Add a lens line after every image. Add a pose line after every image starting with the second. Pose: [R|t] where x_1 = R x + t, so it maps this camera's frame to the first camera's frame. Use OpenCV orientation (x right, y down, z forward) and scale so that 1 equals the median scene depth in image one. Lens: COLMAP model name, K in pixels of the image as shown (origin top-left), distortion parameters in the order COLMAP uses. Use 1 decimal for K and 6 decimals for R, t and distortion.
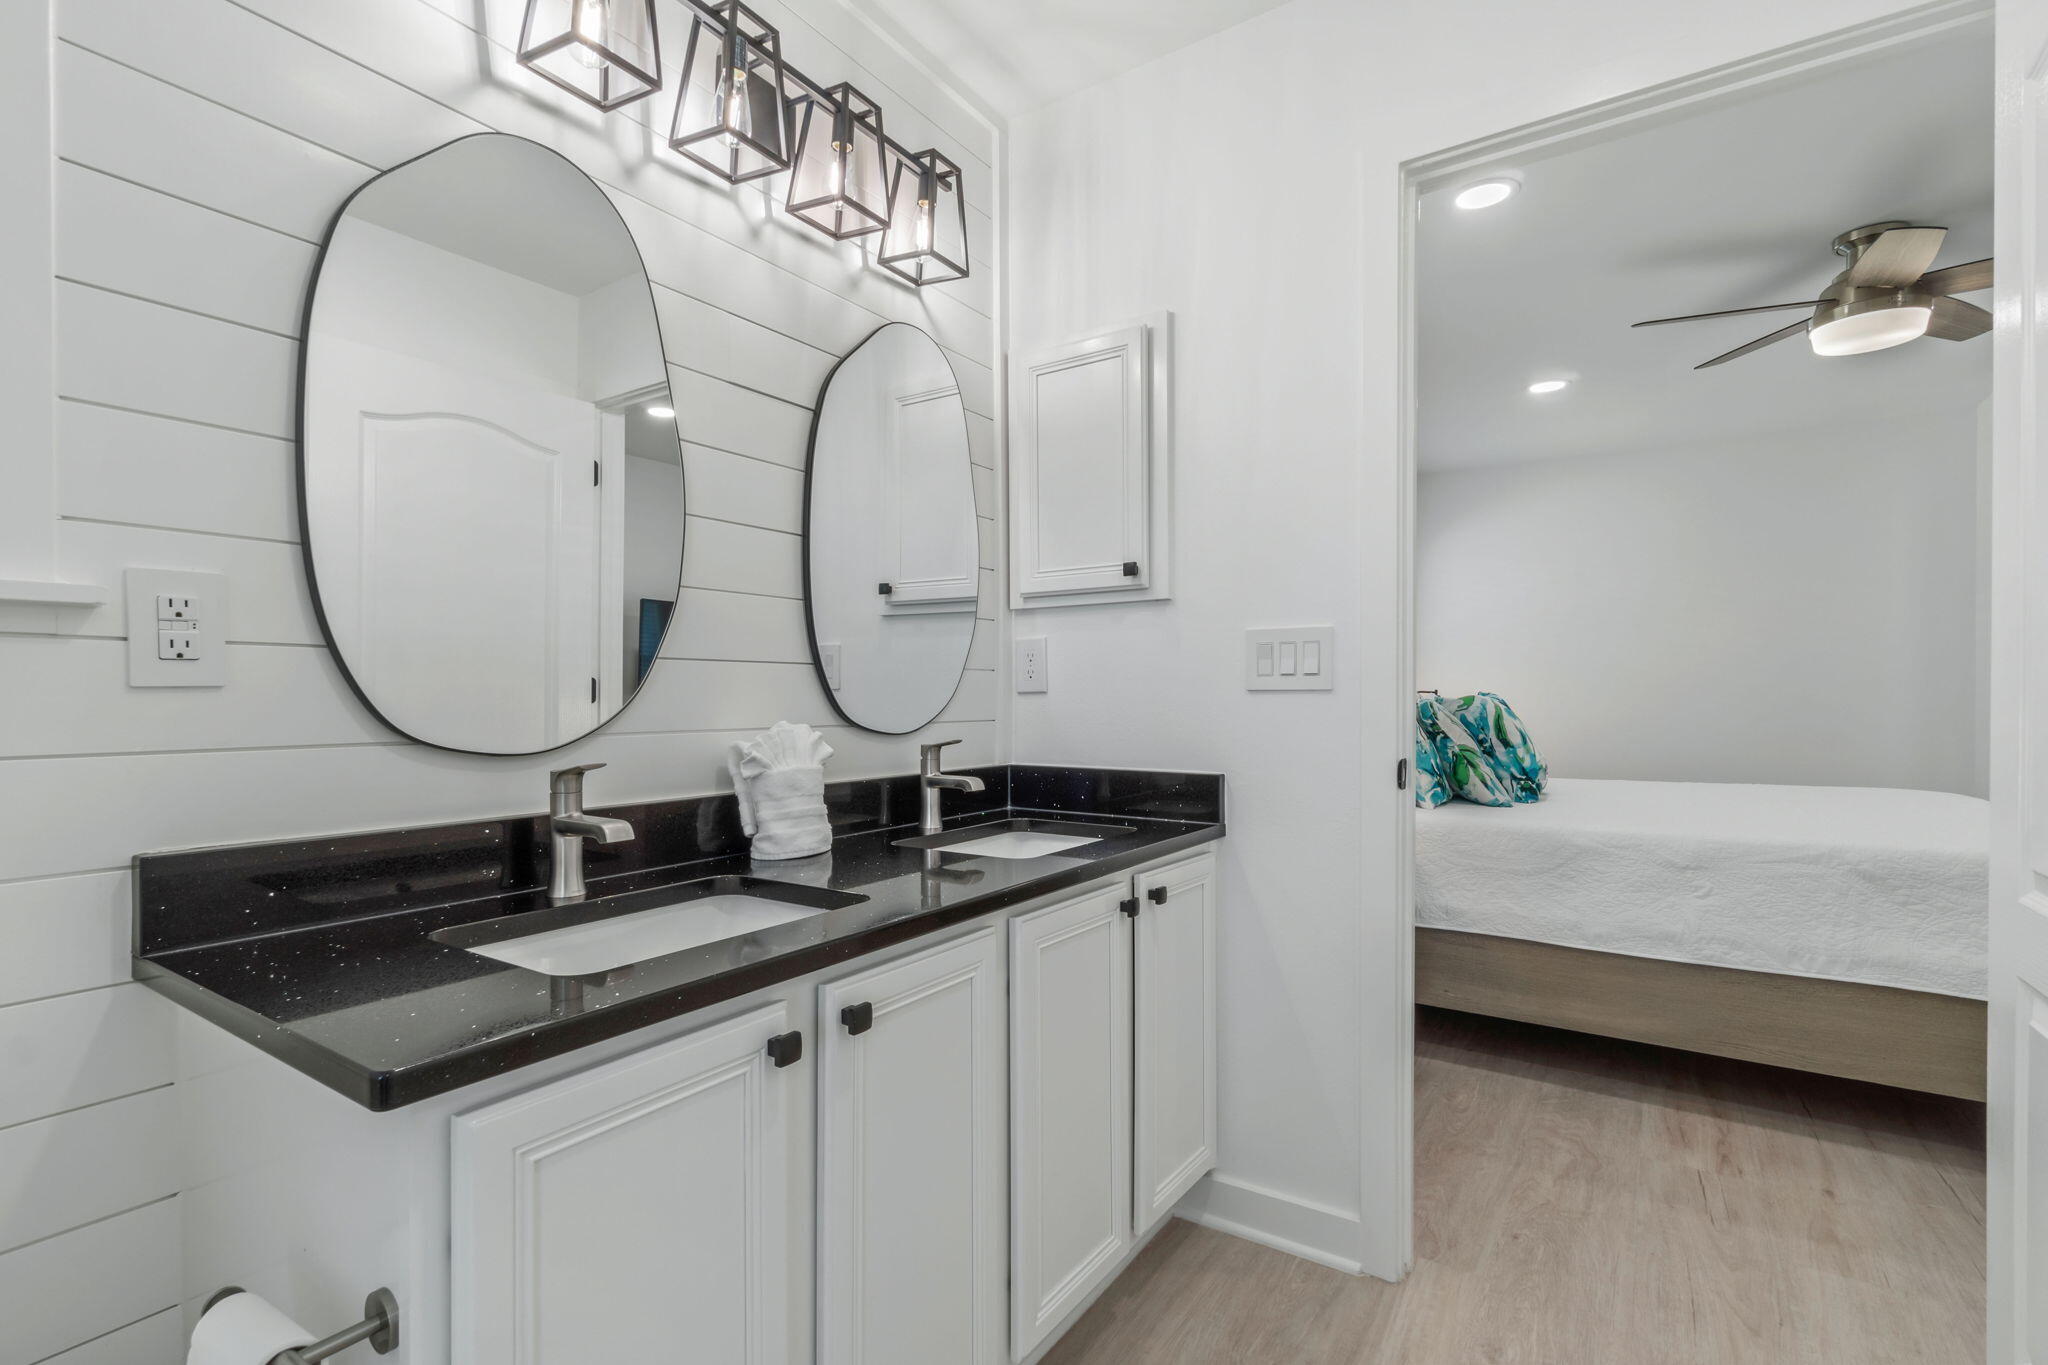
lens RADIAL K [[913.9, 0, 1013.9], [0, 913.9, 692.6], [0, 0, 1]] dist [-0.001891, -0.000245]
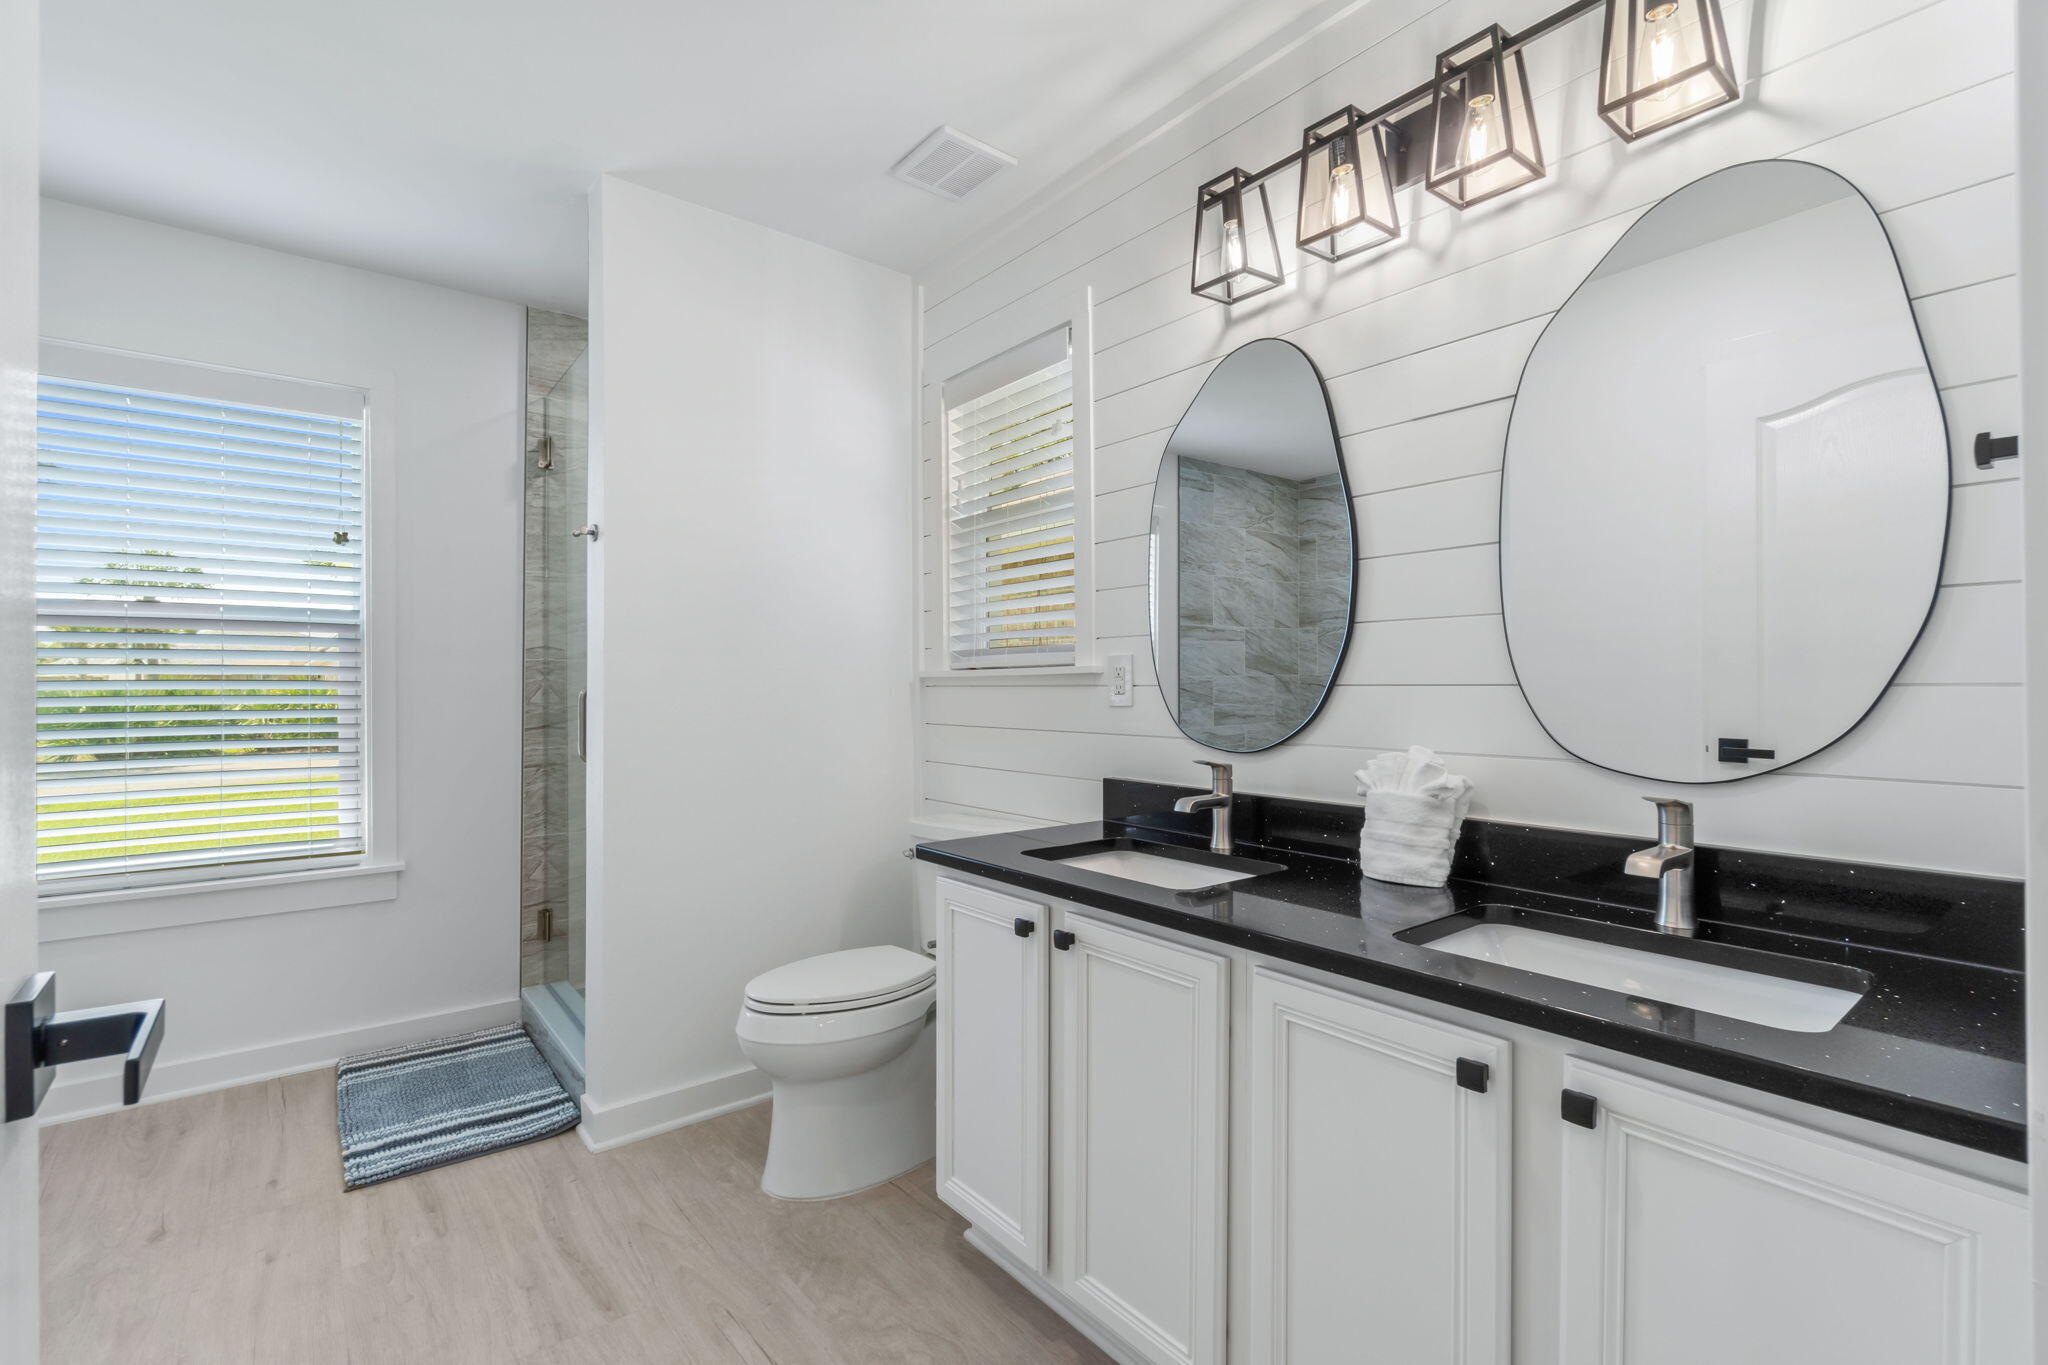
lens RADIAL K [[913.9, 0, 1013.9], [0, 913.9, 692.6], [0, 0, 1]] dist [-0.001891, -0.000245]
pose [[-0.278132, 0.003825, -0.960535, 0.843236], [0.003998, 0.999988, 0.002825, -0.031886], [0.960534, -0.003055, -0.278144, 0.868471]]
